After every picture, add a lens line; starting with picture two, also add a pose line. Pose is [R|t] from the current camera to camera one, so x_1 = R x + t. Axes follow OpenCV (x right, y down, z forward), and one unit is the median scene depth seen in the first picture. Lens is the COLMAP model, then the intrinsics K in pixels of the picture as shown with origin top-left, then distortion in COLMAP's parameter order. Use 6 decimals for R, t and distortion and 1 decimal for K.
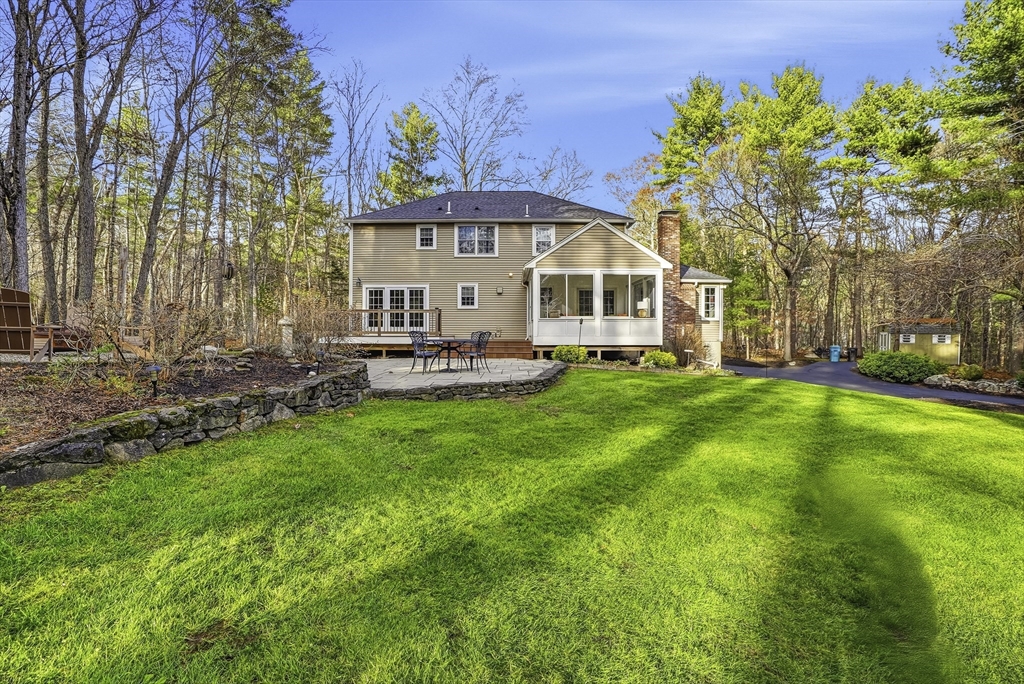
lens RADIAL K [[487.2, 0, 509.1], [0, 487.2, 337.3], [0, 0, 1]] dist [-0.091504, 0.046310]
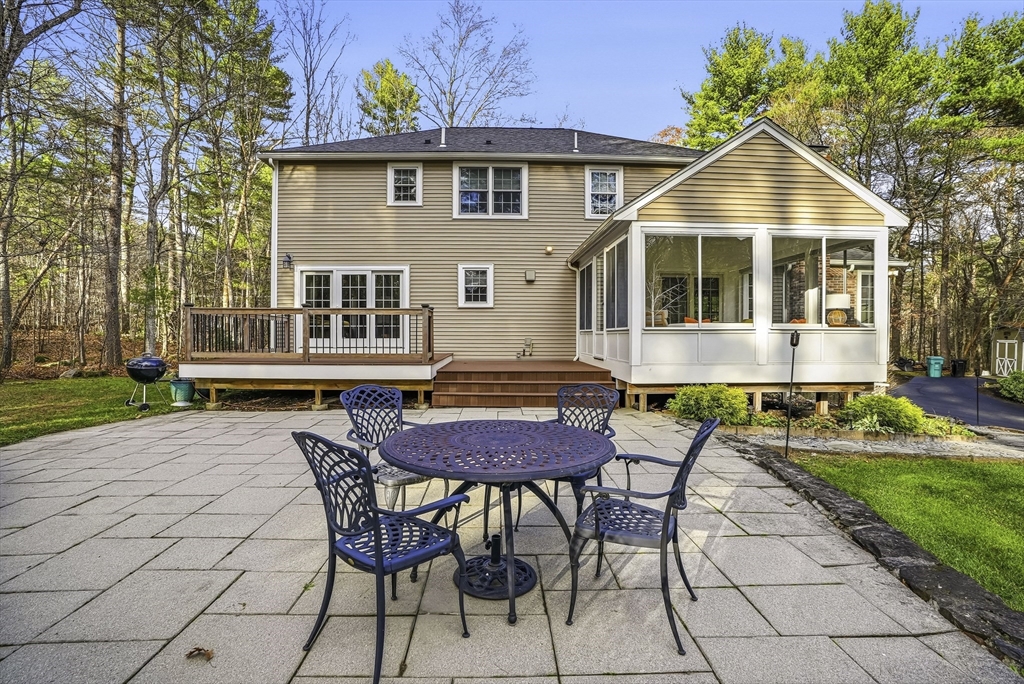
lens RADIAL K [[487.2, 0, 509.1], [0, 487.2, 337.3], [0, 0, 1]] dist [-0.091504, 0.046310]
pose [[0.999085, 0.000192, 0.042757, -0.069831], [-0.000161, 1.000000, -0.000721, -0.022131], [-0.042757, 0.000713, 0.999085, 0.413374]]
